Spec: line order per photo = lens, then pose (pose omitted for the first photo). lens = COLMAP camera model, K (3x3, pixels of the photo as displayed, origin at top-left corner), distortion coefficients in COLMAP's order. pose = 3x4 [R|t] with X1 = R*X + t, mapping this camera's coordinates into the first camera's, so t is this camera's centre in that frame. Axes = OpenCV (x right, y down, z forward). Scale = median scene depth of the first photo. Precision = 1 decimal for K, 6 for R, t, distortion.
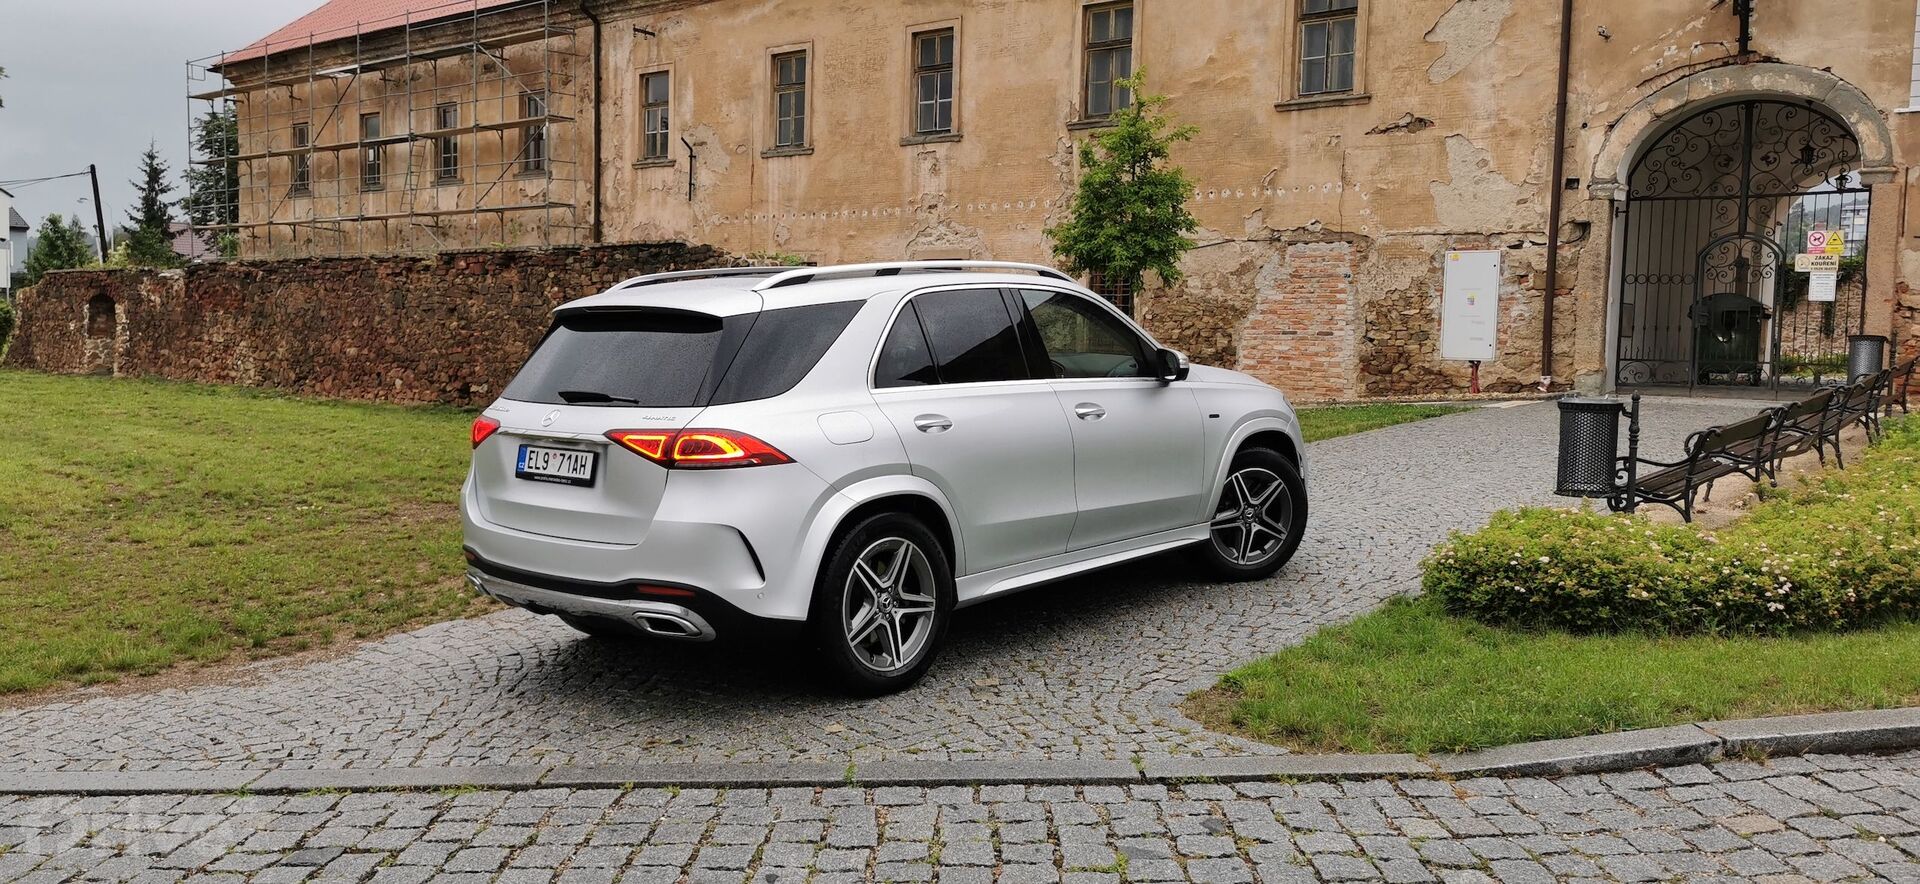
lens RADIAL K [[1485.9, 0, 958.2], [0, 1485.9, 439.7], [0, 0, 1]] dist [0.067127, -0.101255]
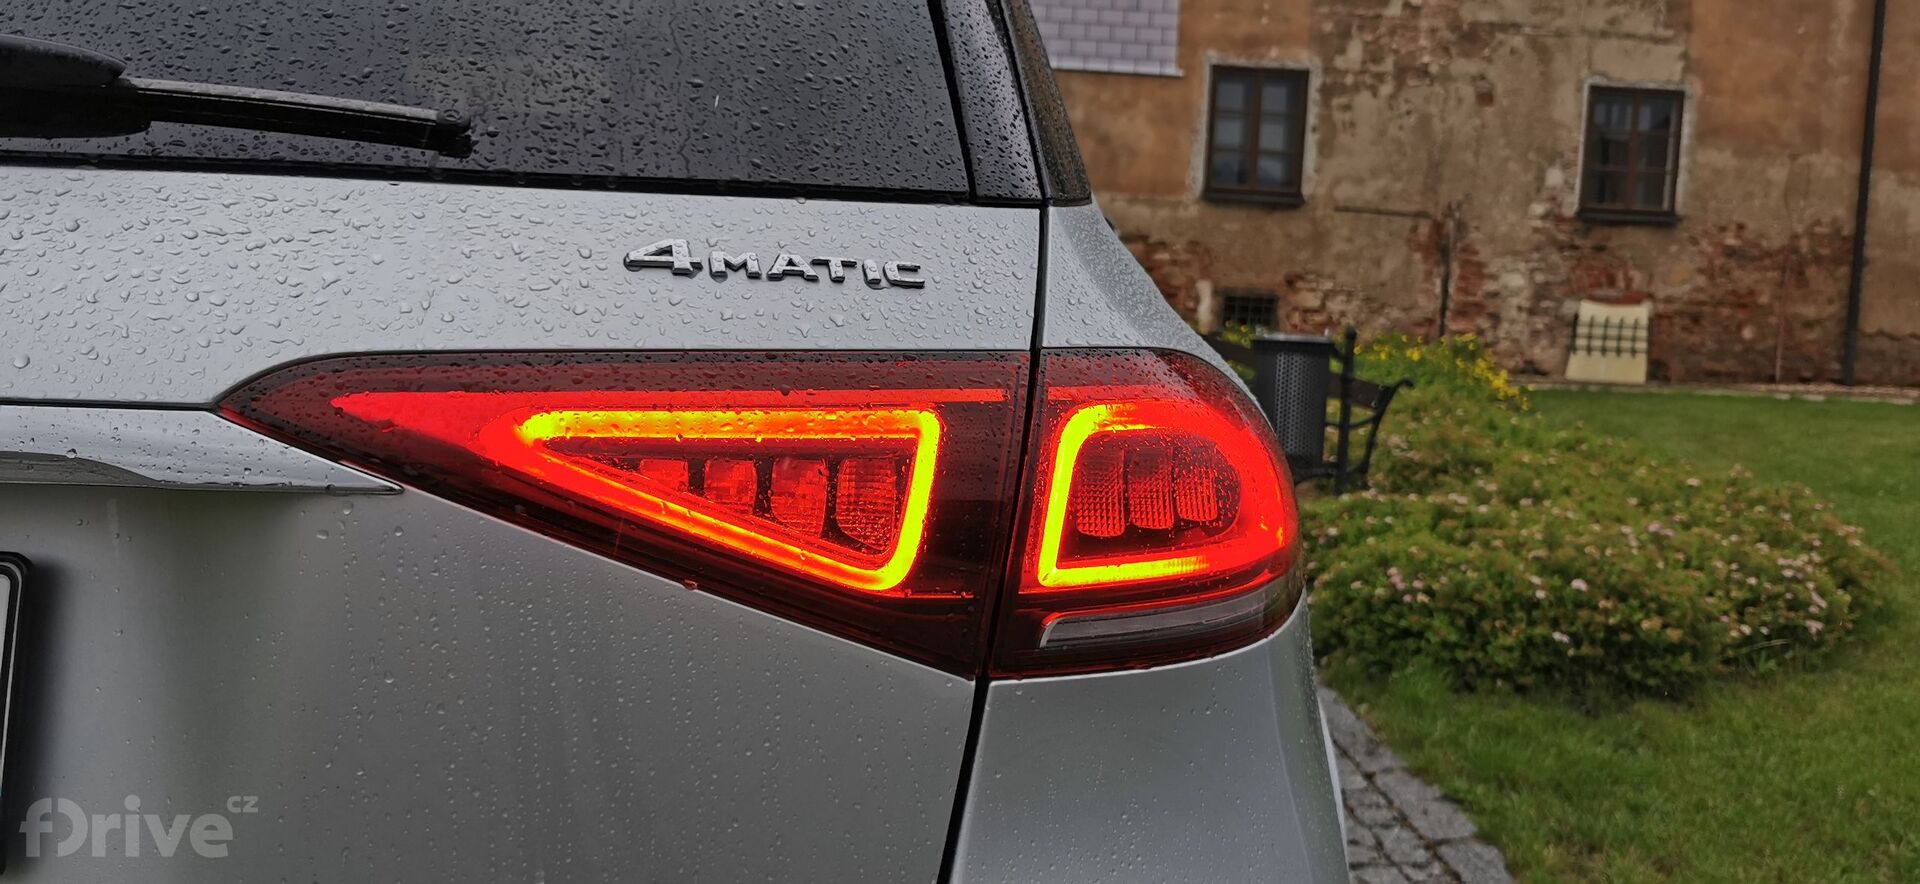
lens RADIAL K [[1496.1, 0, 960.0], [0, 1496.1, 442.0], [0, 0, 1]] dist [0.065076, -0.095890]
pose [[0.737614, -0.029493, 0.674578, -0.063171], [0.008231, 0.999364, 0.034692, -0.000956], [-0.675172, -0.020037, 0.737388, 0.207456]]
